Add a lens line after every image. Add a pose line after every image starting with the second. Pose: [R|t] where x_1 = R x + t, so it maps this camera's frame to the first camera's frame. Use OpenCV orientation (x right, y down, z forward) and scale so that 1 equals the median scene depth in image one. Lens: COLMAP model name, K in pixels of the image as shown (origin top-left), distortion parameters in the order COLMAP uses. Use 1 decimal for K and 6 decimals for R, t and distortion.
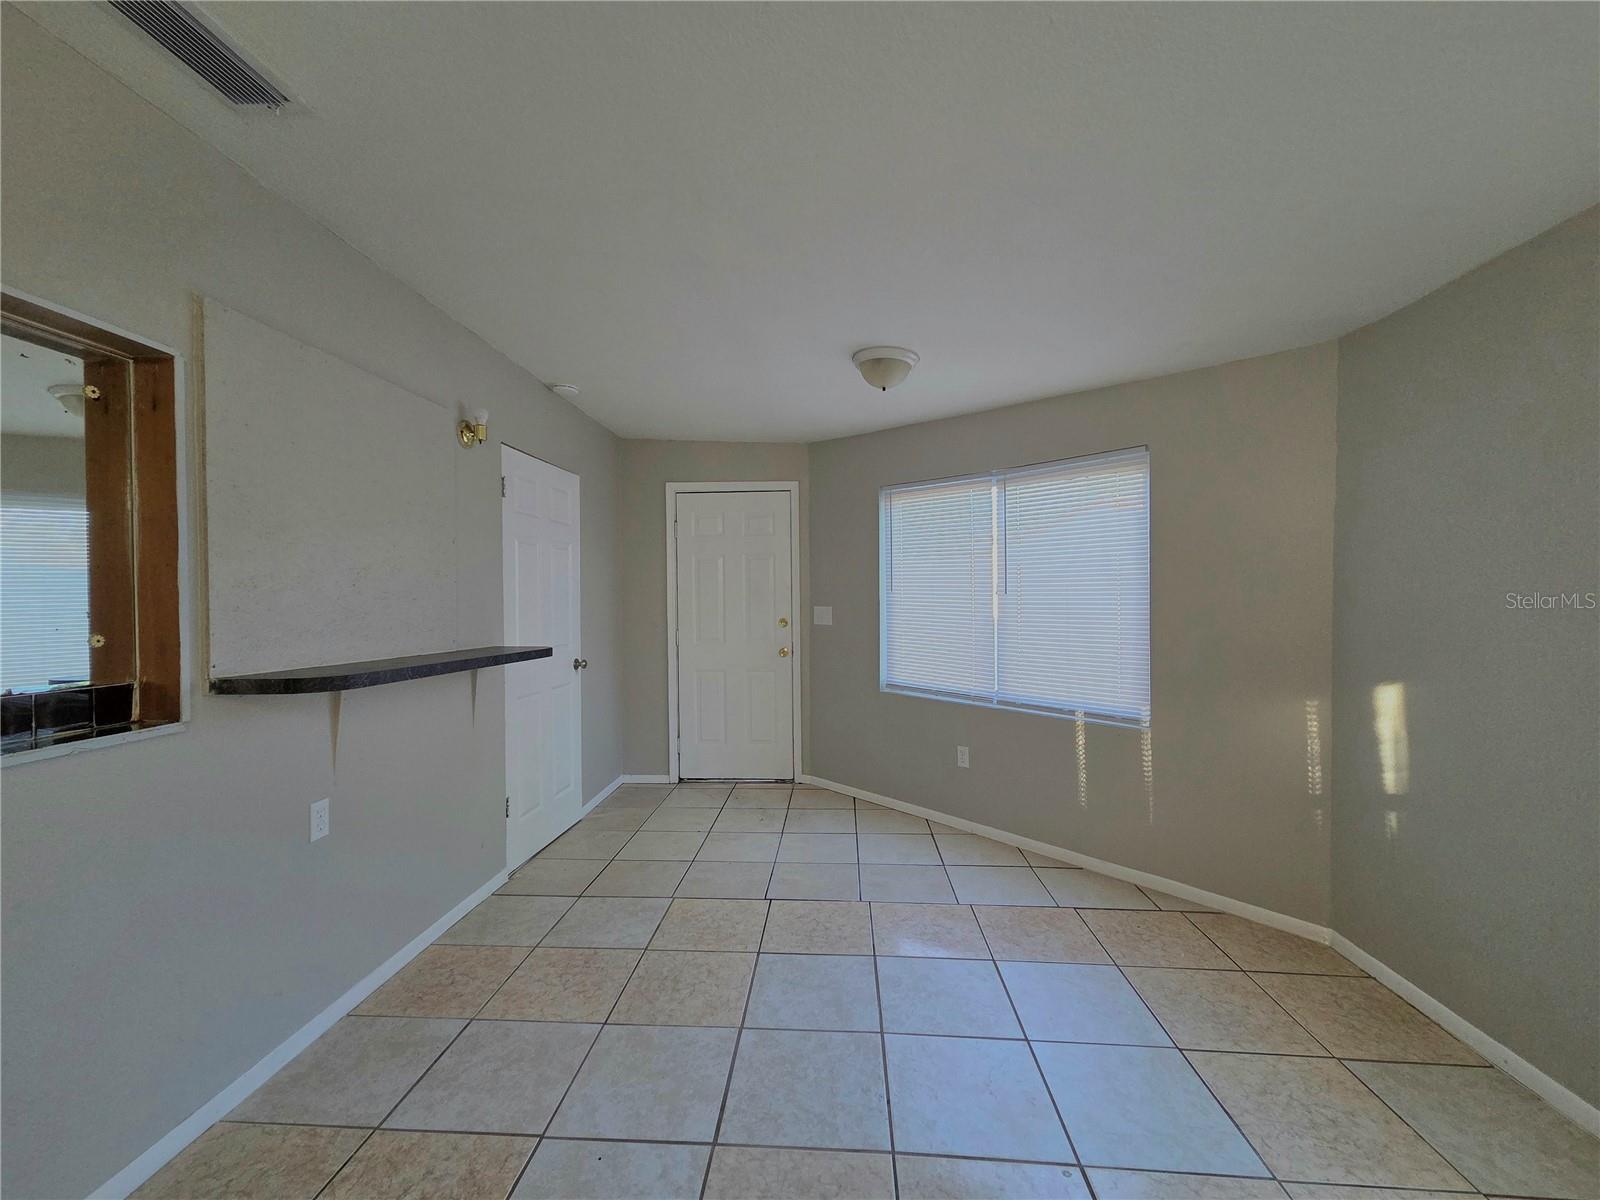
lens RADIAL K [[655.1, 0, 800.0], [0, 655.1, 600.0], [0, 0, 1]] dist [-0.000229, 0.000120]
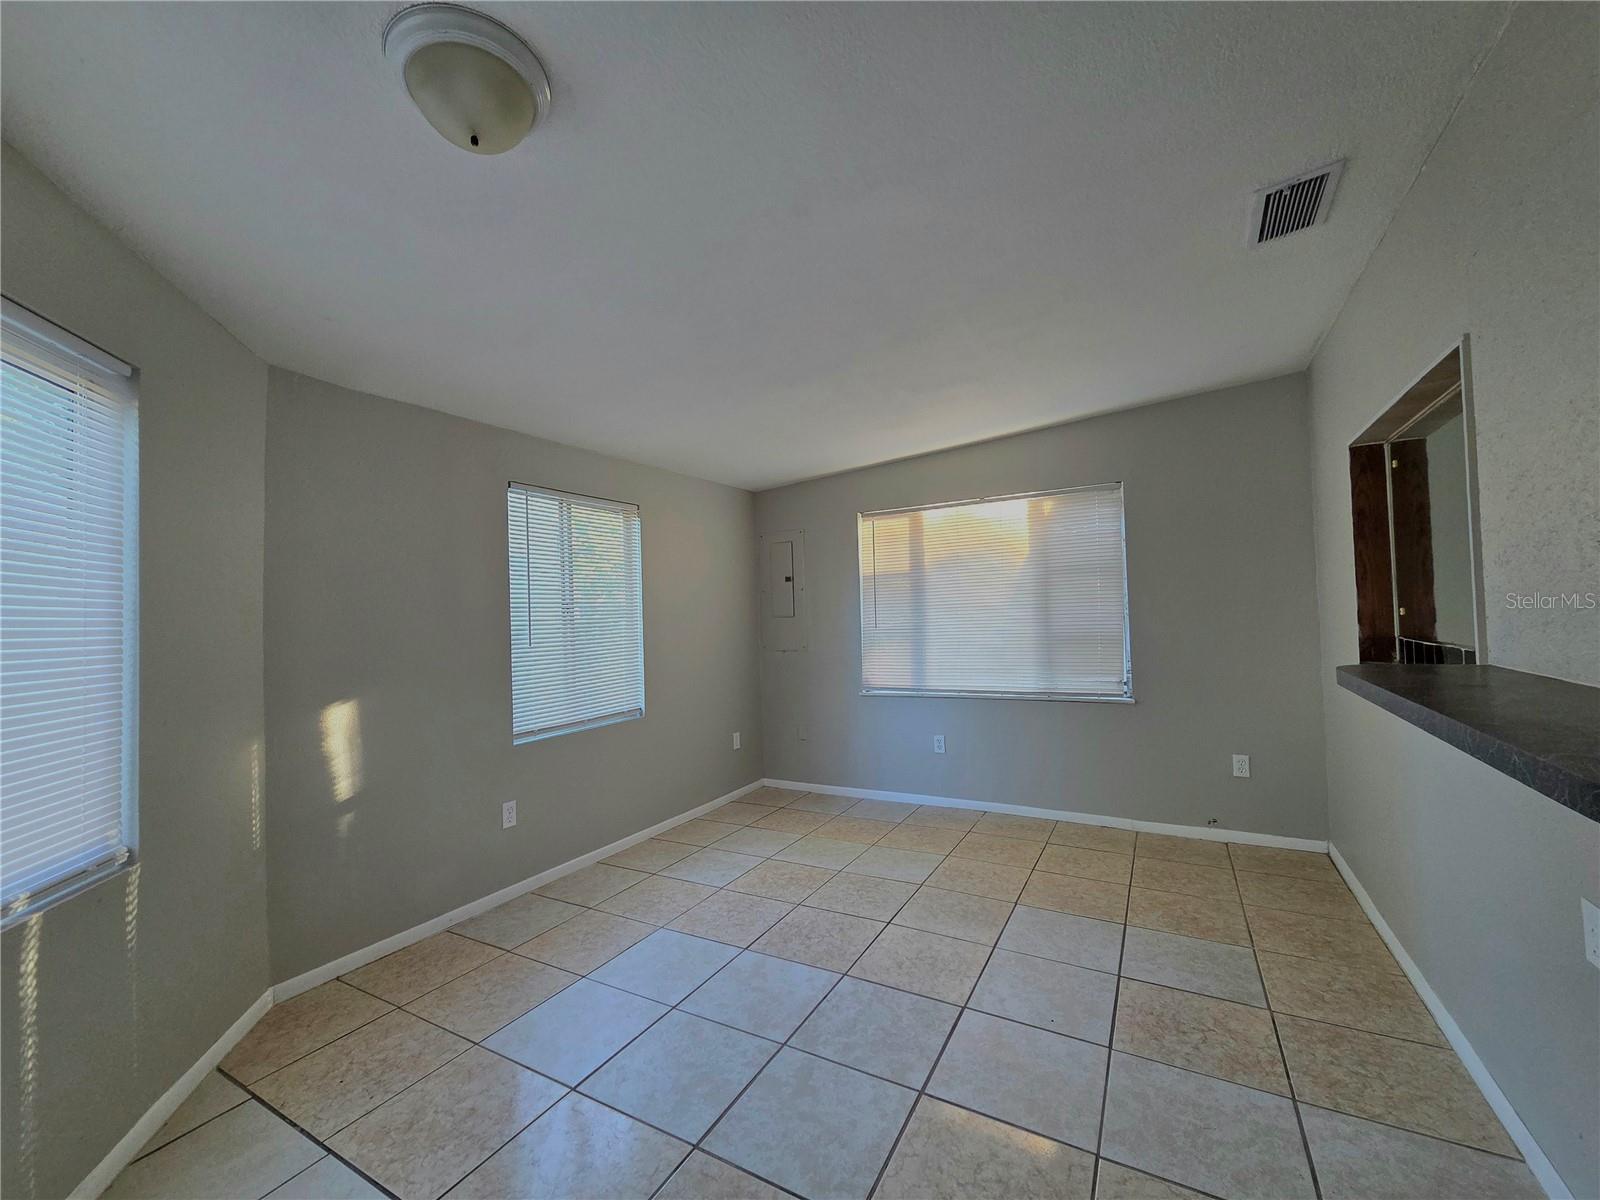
lens RADIAL K [[655.1, 0, 800.0], [0, 655.1, 600.0], [0, 0, 1]] dist [-0.000229, 0.000120]
pose [[-0.900735, 0.047865, 0.431725, -0.309636], [0.040487, 0.998835, -0.026268, 0.012422], [-0.432479, -0.006181, -0.901623, 1.637728]]
